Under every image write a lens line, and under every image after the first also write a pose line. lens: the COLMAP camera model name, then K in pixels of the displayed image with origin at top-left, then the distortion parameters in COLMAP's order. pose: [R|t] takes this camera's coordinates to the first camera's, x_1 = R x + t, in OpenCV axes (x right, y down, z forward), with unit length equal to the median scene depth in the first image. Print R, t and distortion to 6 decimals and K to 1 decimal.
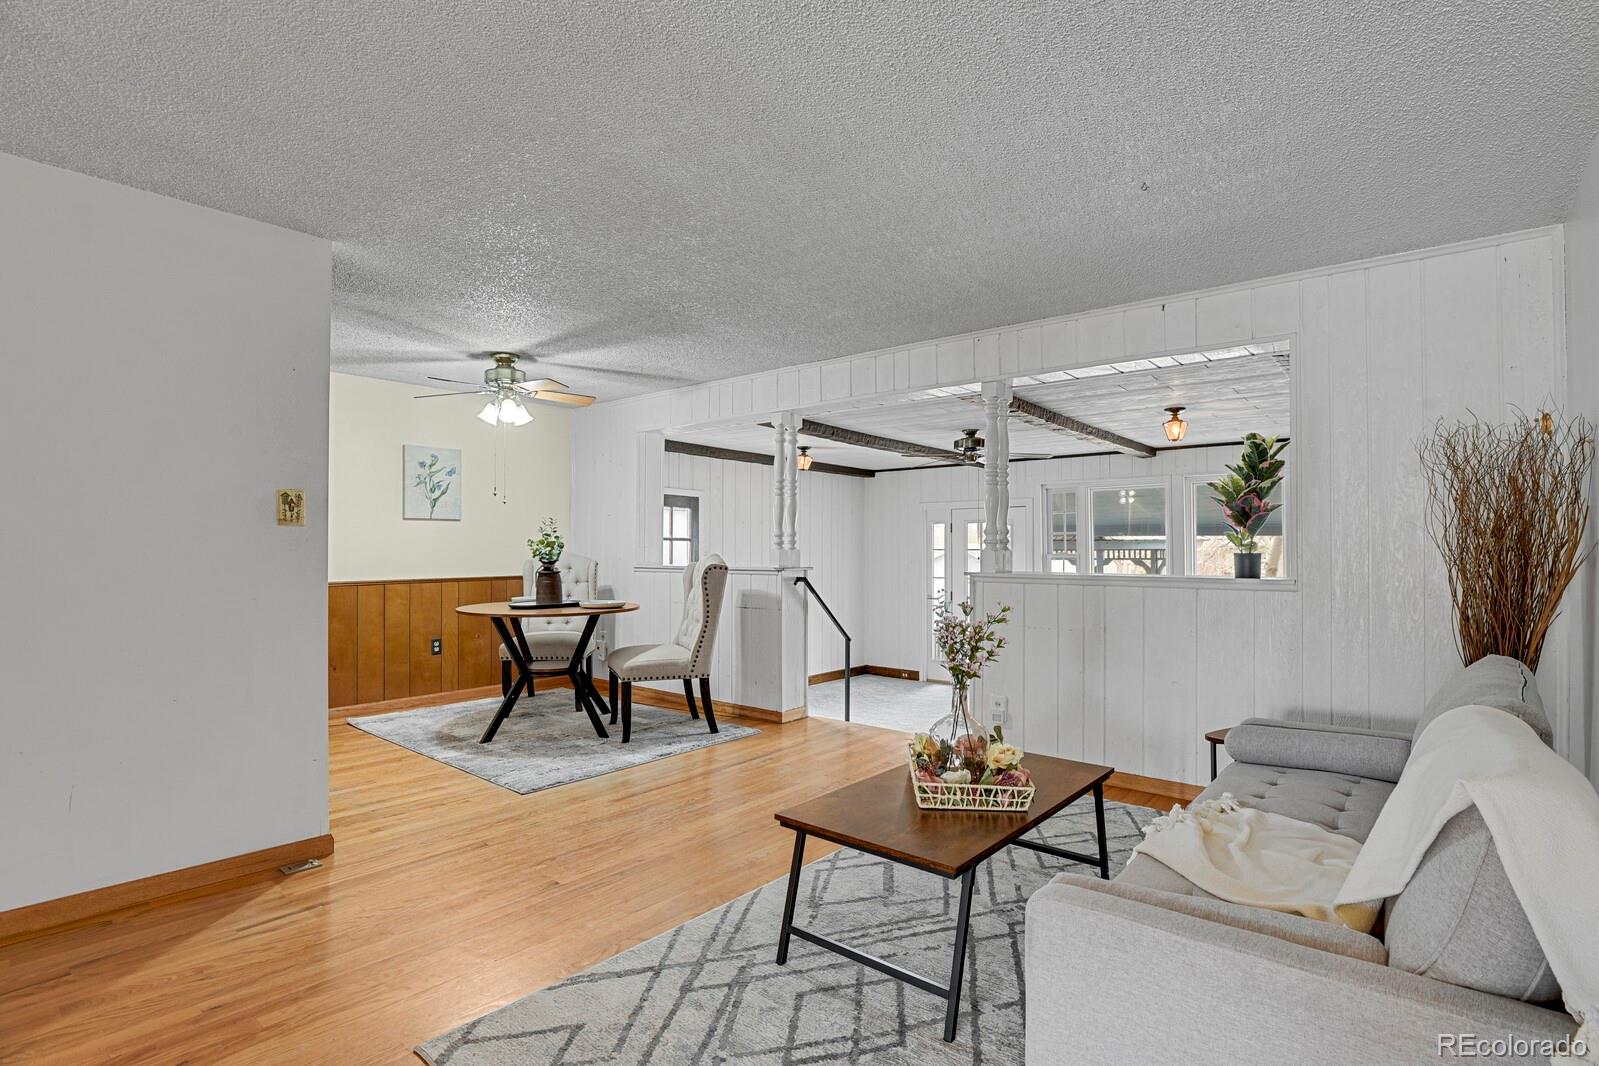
lens RADIAL K [[779.7, 0, 802.6], [0, 779.7, 539.8], [0, 0, 1]] dist [-0.024212, -0.003691]
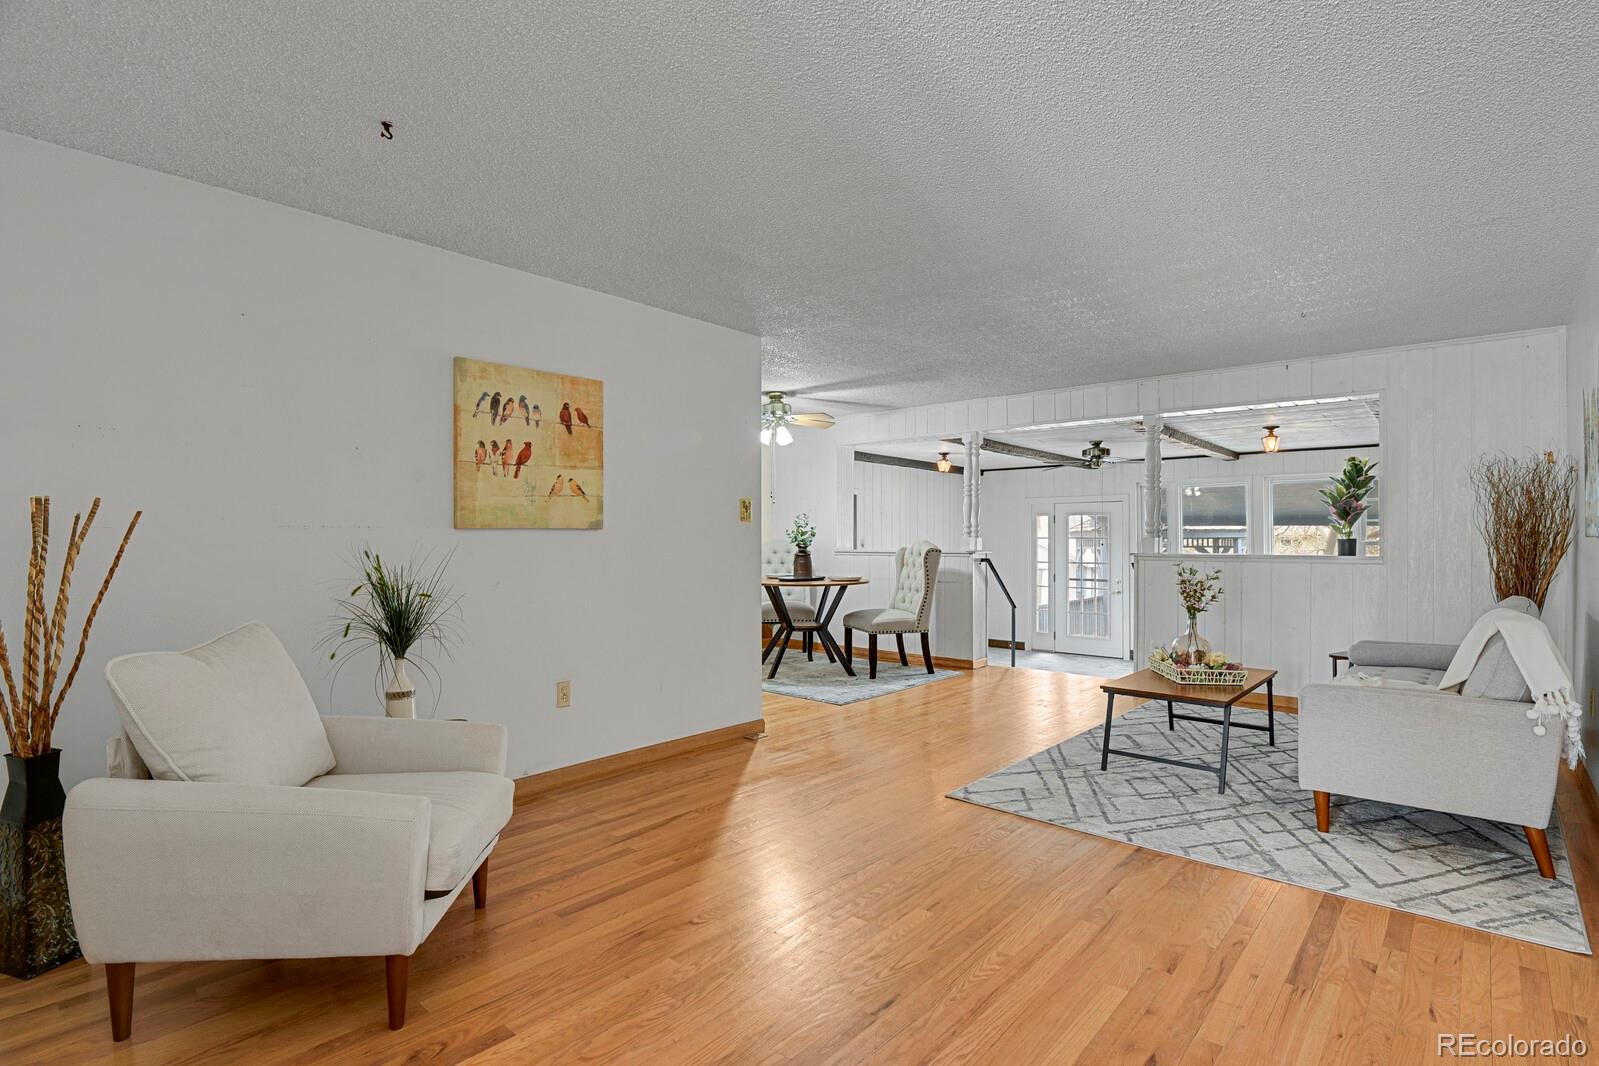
lens RADIAL K [[779.7, 0, 802.6], [0, 779.7, 539.8], [0, 0, 1]] dist [-0.024212, -0.003691]
pose [[0.999549, -0.001376, -0.029995, -0.298182], [0.001759, 0.999917, 0.012769, -0.000666], [0.029975, -0.012816, 0.999468, -0.351444]]
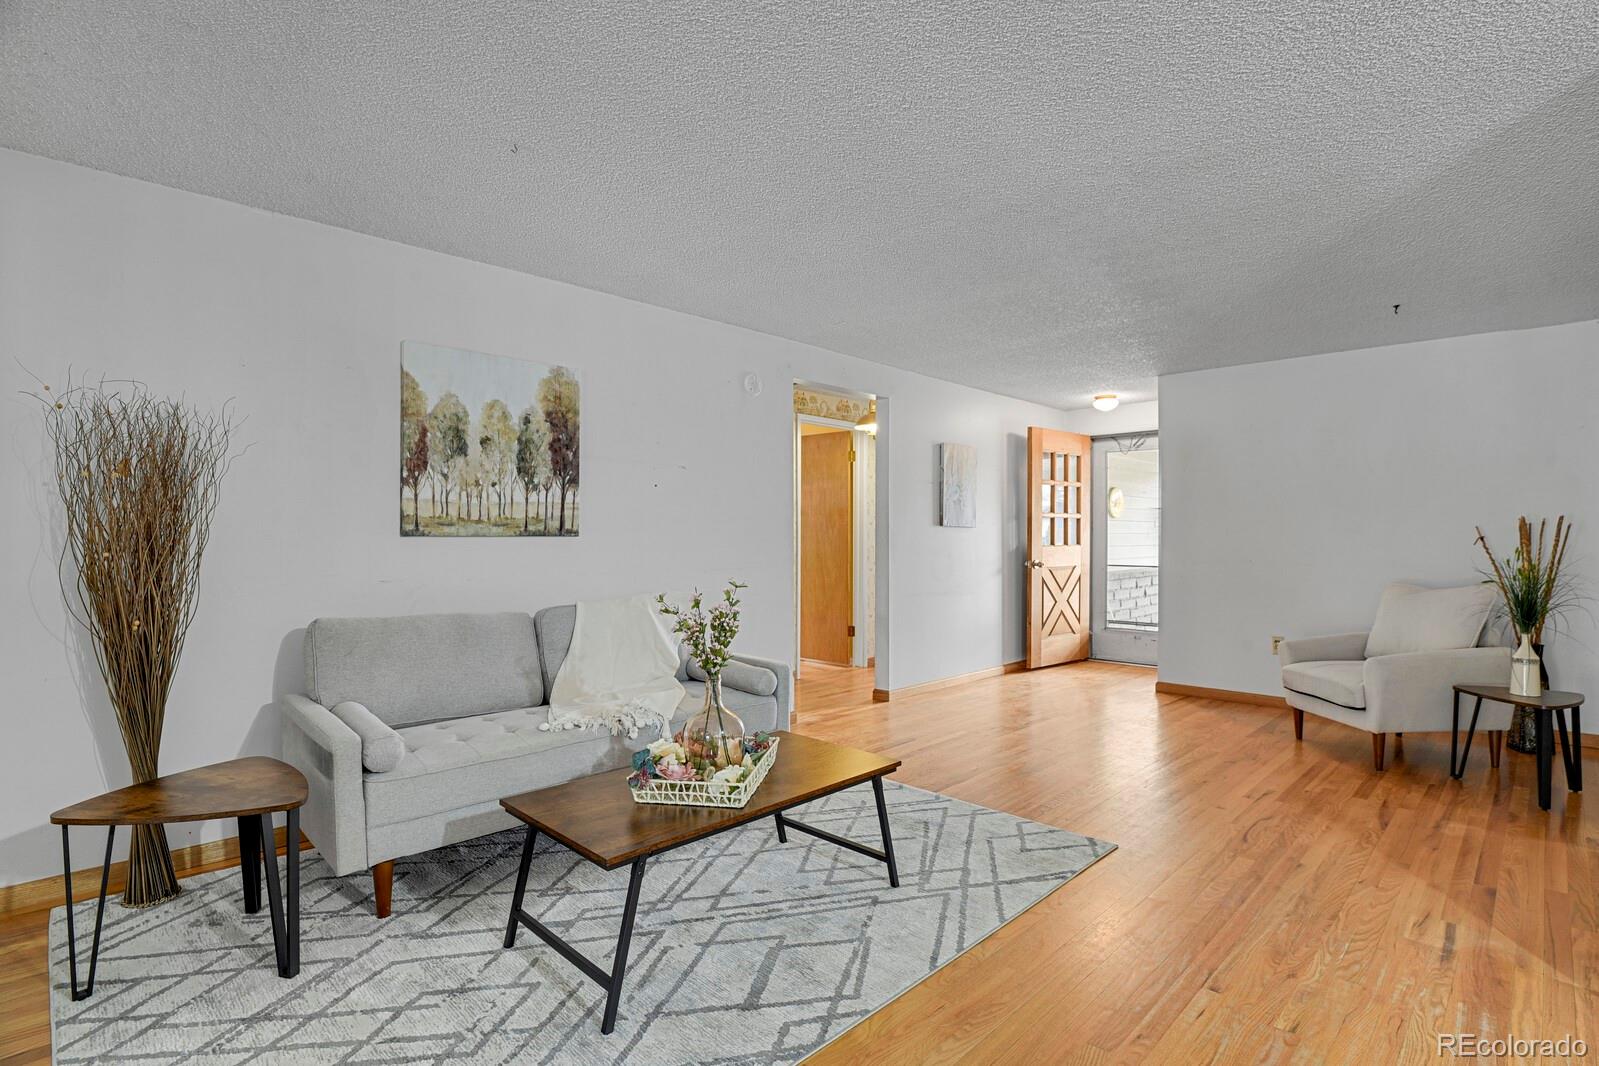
lens RADIAL K [[779.7, 0, 802.6], [0, 779.7, 539.8], [0, 0, 1]] dist [-0.024212, -0.003691]
pose [[-0.996391, -0.003843, 0.084795, 0.006550], [-0.004095, 0.999988, -0.002791, 0.010687], [-0.084783, -0.003128, -0.996395, 0.988879]]
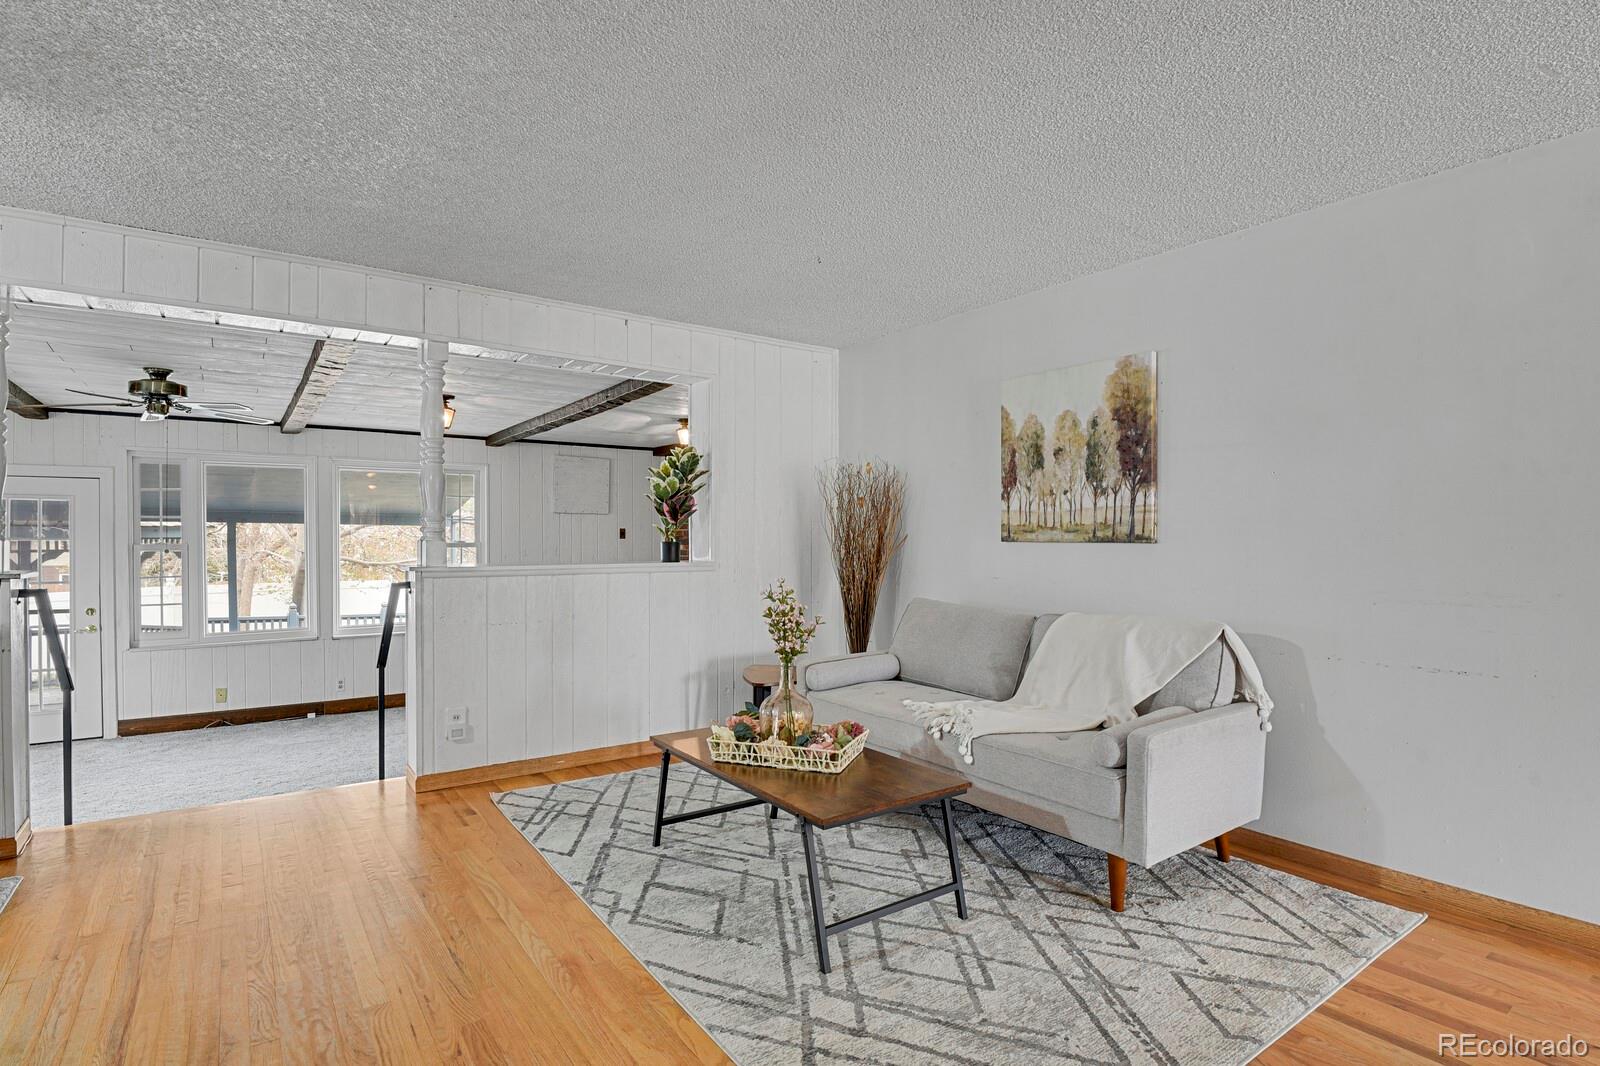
lens RADIAL K [[795.4, 0, 800.1], [0, 795.4, 540.7], [0, 0, 1]] dist [-0.027672, -0.001343]
pose [[0.252605, -0.004817, 0.967558, -0.443685], [-0.012073, 0.999894, 0.008130, 0.002002], [-0.967494, -0.013735, 0.252520, 0.357032]]
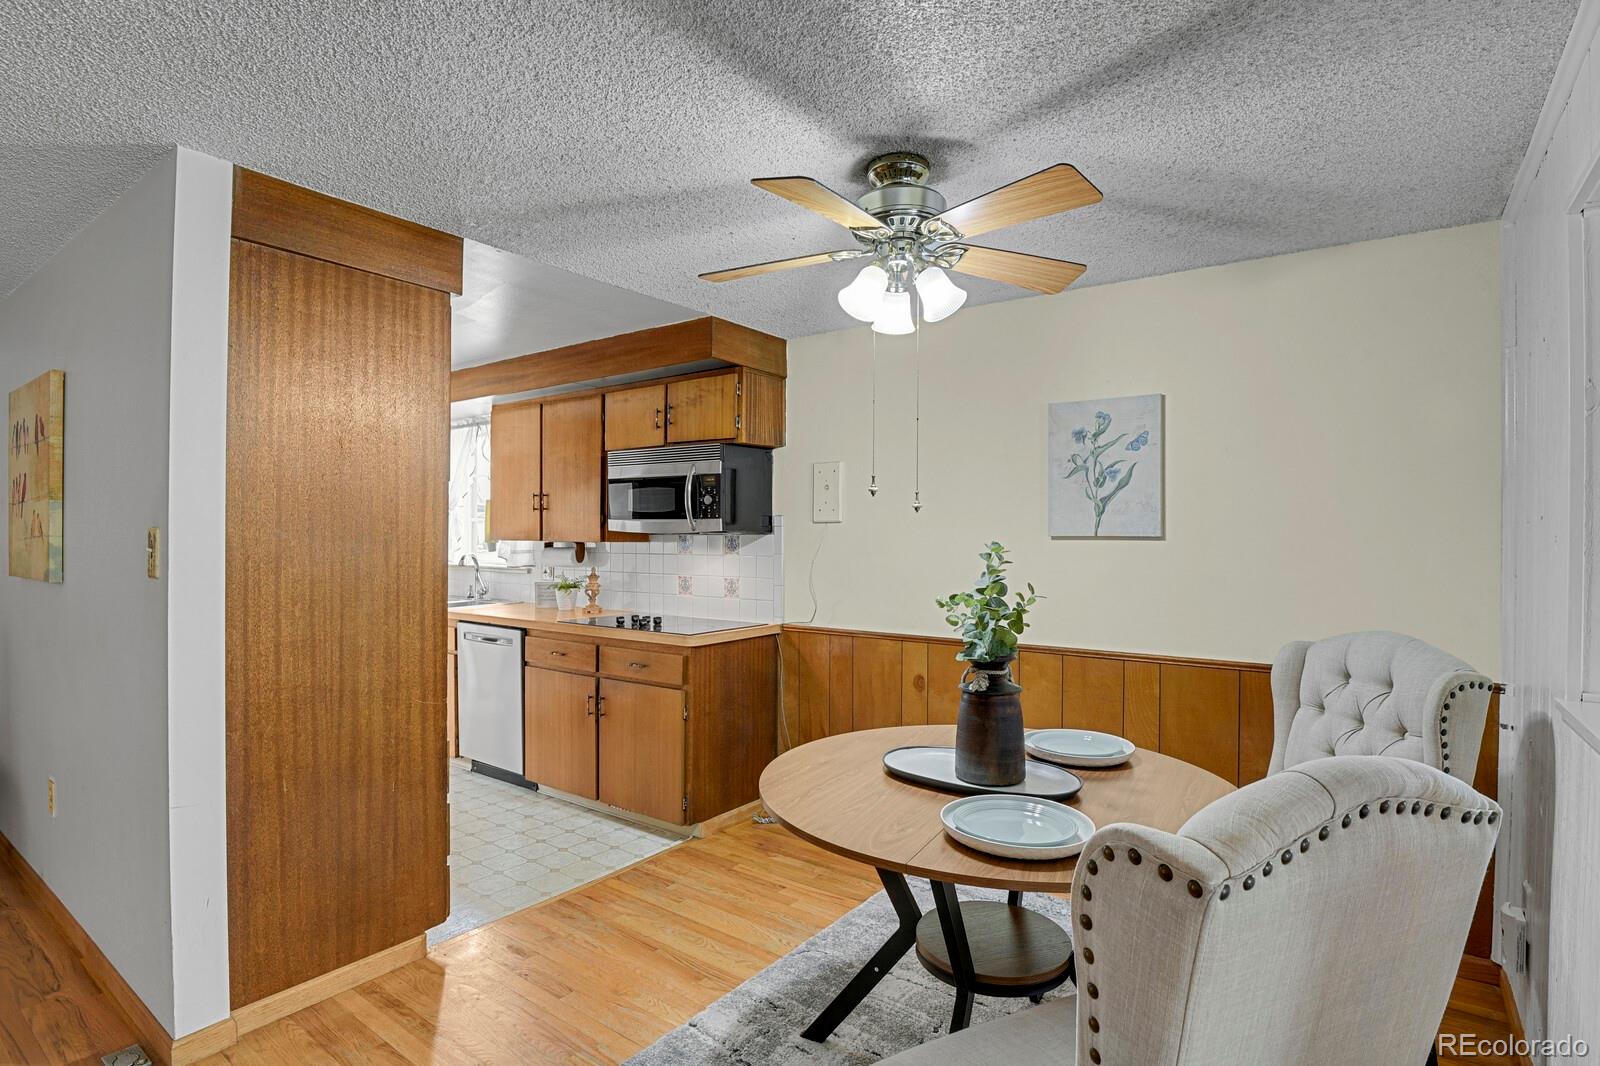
lens RADIAL K [[795.4, 0, 800.1], [0, 795.4, 540.7], [0, 0, 1]] dist [-0.027672, -0.001343]
pose [[0.062246, 0.004814, -0.998049, 0.050148], [0.001940, 0.999986, 0.004945, -0.032938], [0.998059, -0.002244, 0.062236, 0.920854]]
